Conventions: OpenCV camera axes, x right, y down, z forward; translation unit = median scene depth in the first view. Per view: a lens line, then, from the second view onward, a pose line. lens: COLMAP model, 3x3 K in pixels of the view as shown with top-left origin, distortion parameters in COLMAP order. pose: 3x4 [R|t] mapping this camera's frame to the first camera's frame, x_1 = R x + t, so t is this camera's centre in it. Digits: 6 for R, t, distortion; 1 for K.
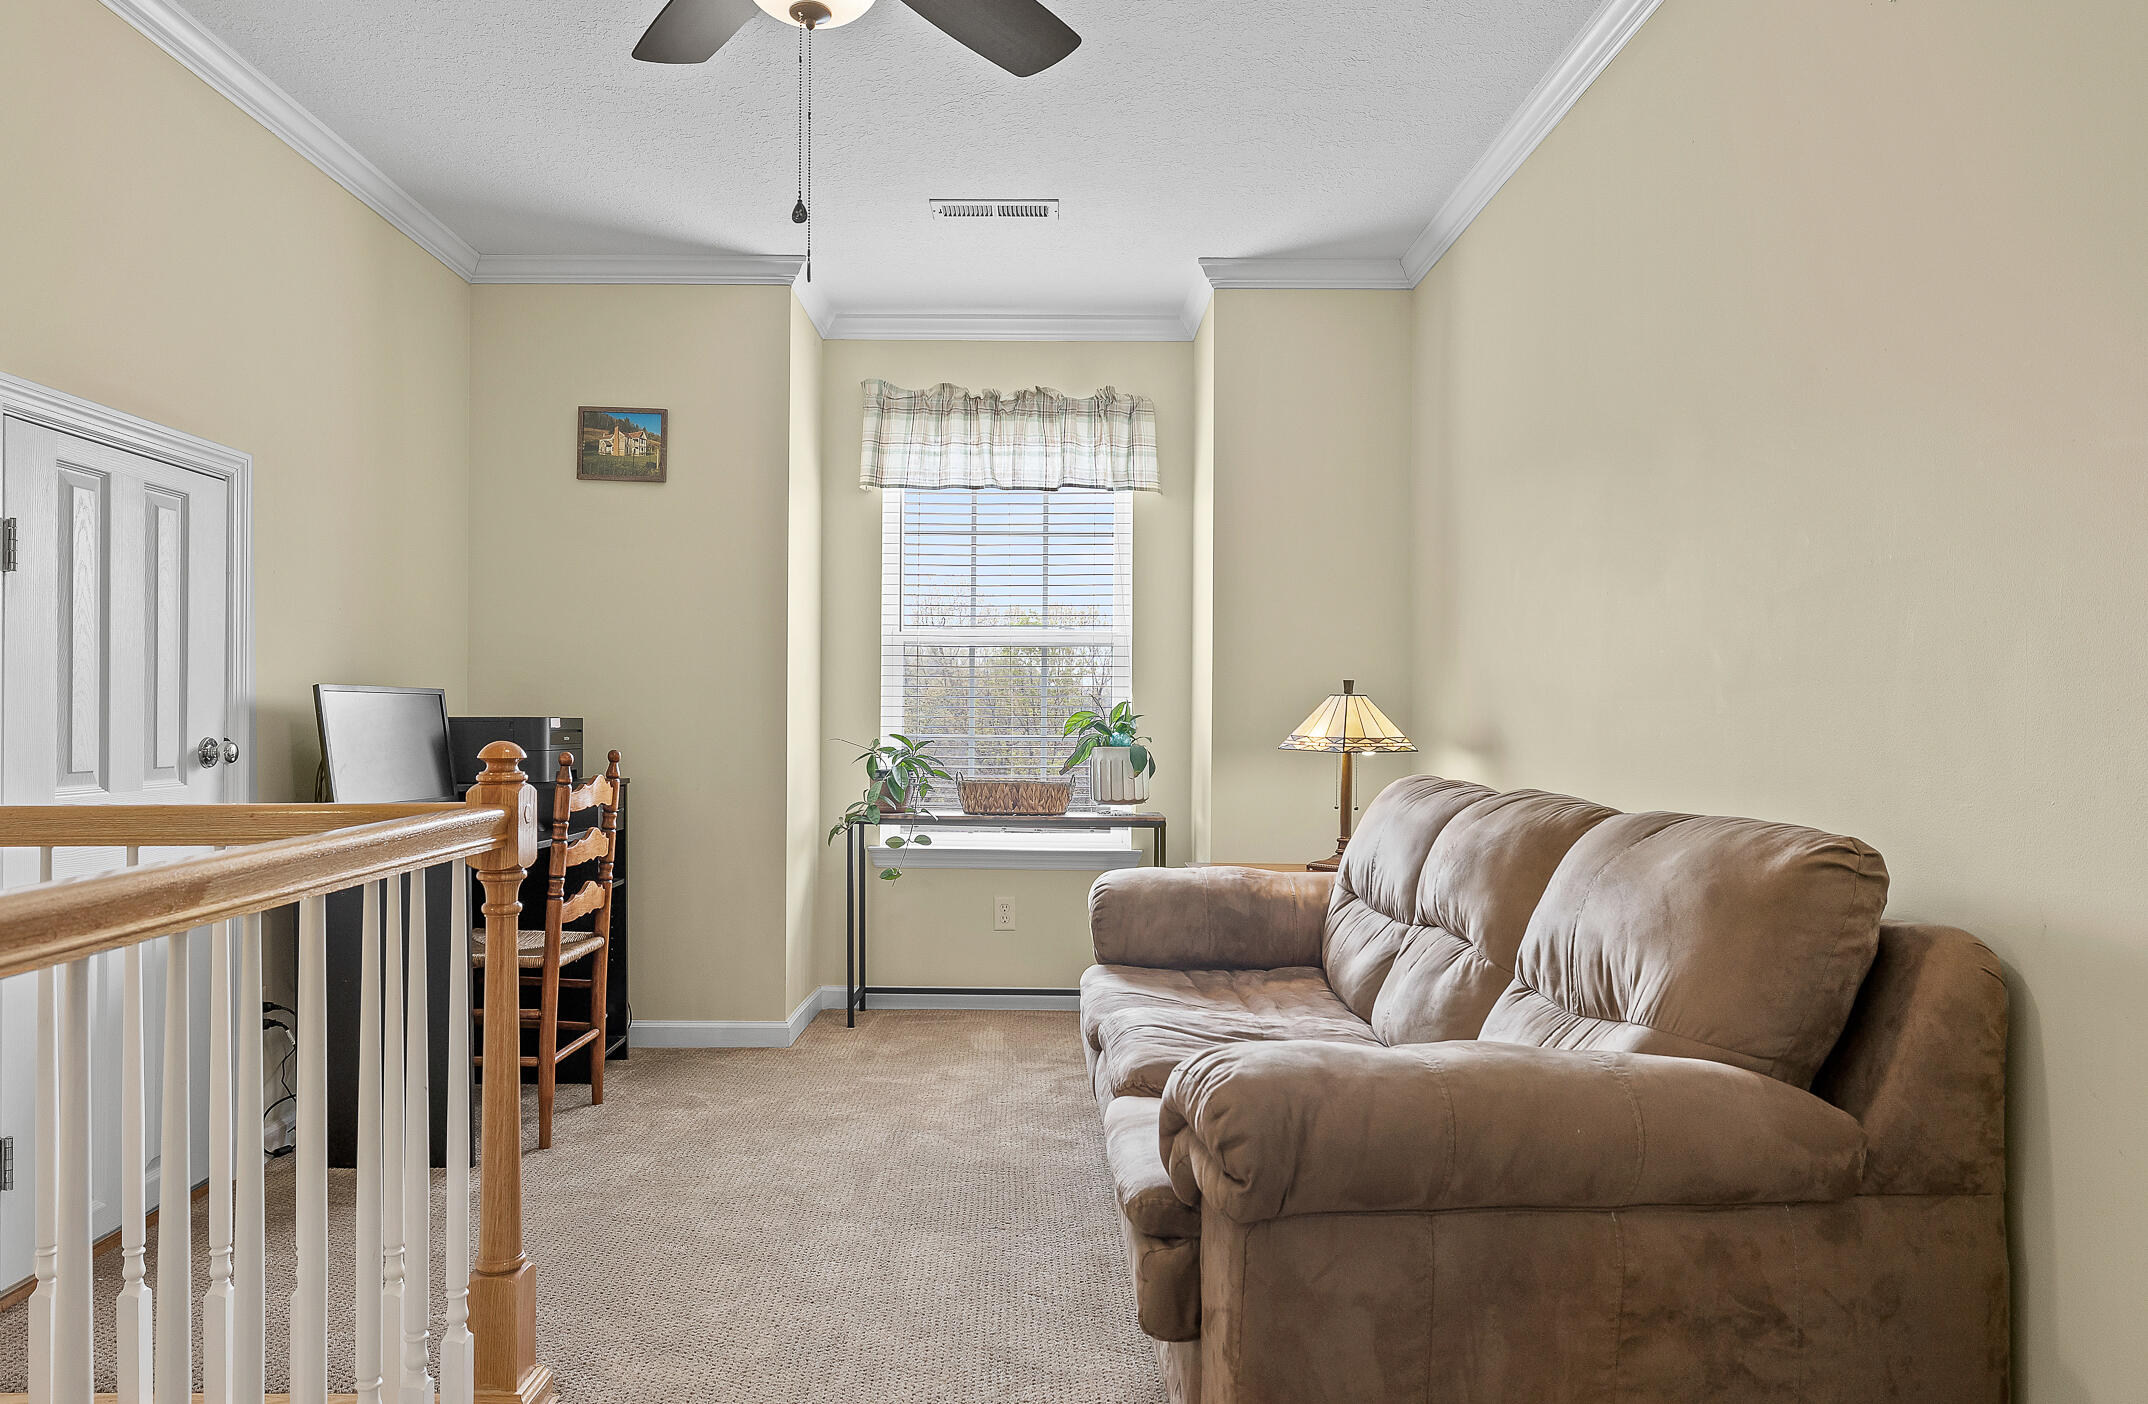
lens RADIAL K [[1394.2, 0, 1039.5], [0, 1394.2, 749.9], [0, 0, 1]] dist [-0.000794, 0.000187]
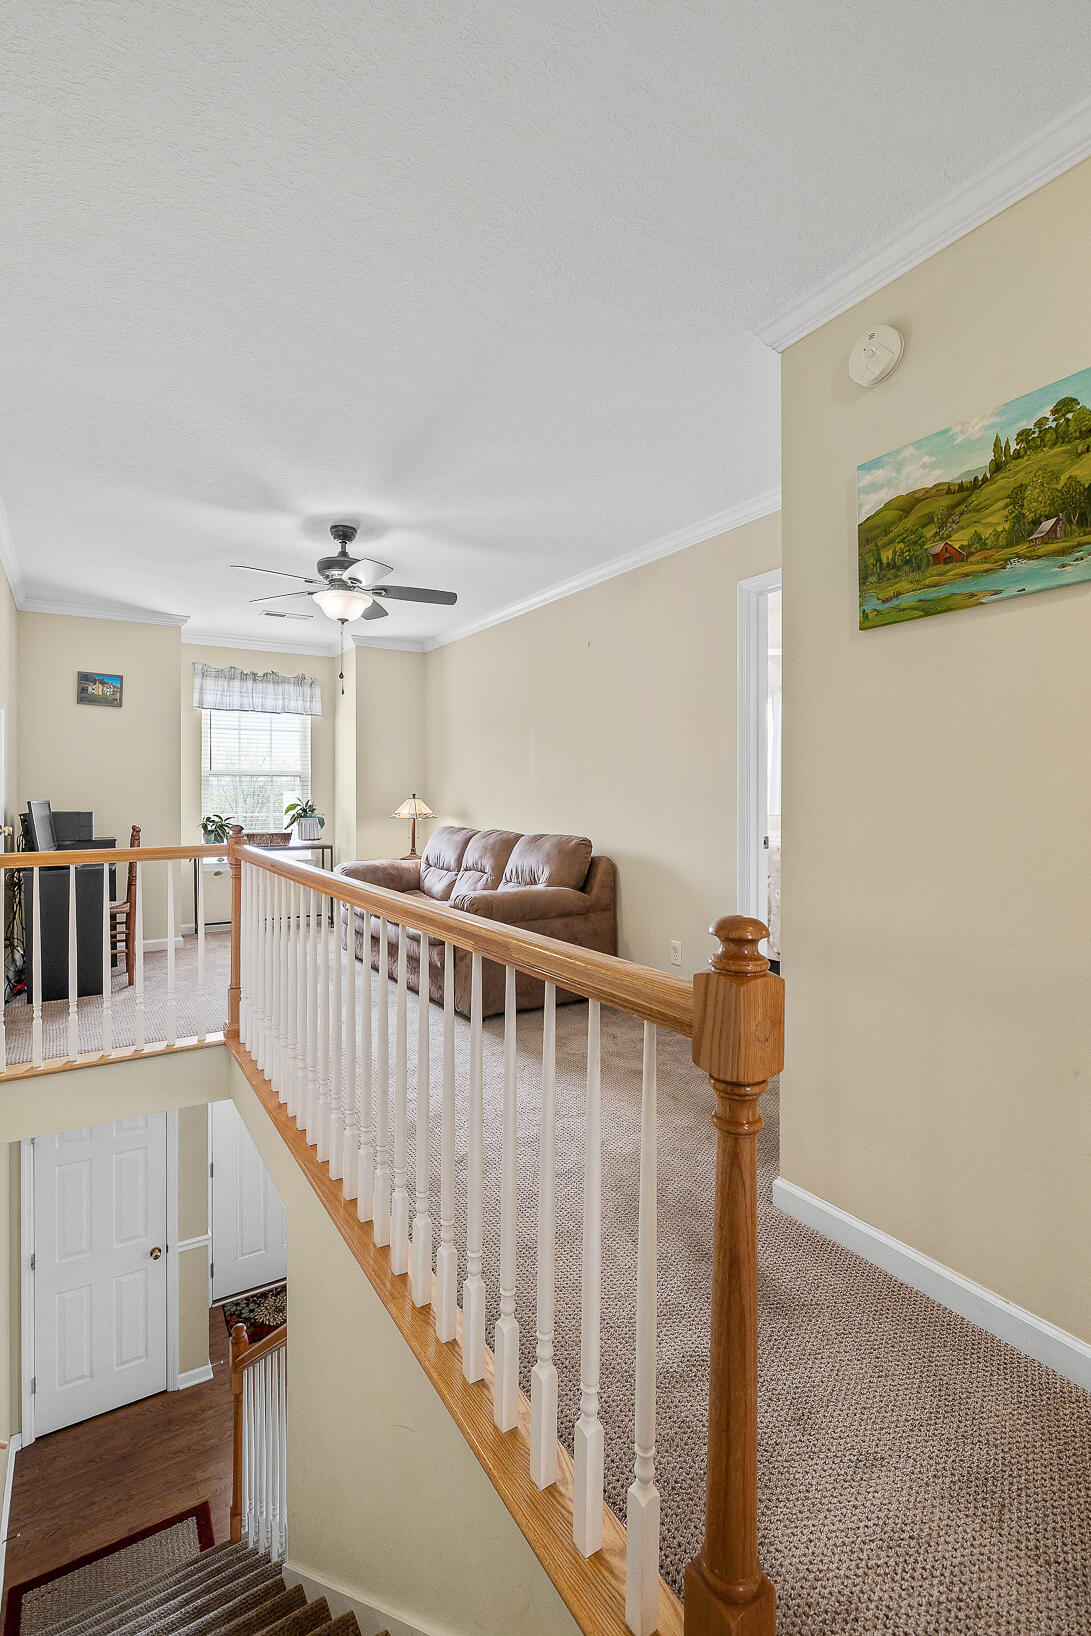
lens RADIAL K [[743.6, 0, 546.0], [0, 743.6, 808.7], [0, 0, 1]] dist [0.001444, 0.001956]
pose [[0.845574, -0.016597, 0.533600, -0.424833], [0.017501, 0.999841, 0.003365, -0.021858], [-0.533572, 0.006493, 0.845730, -0.512678]]
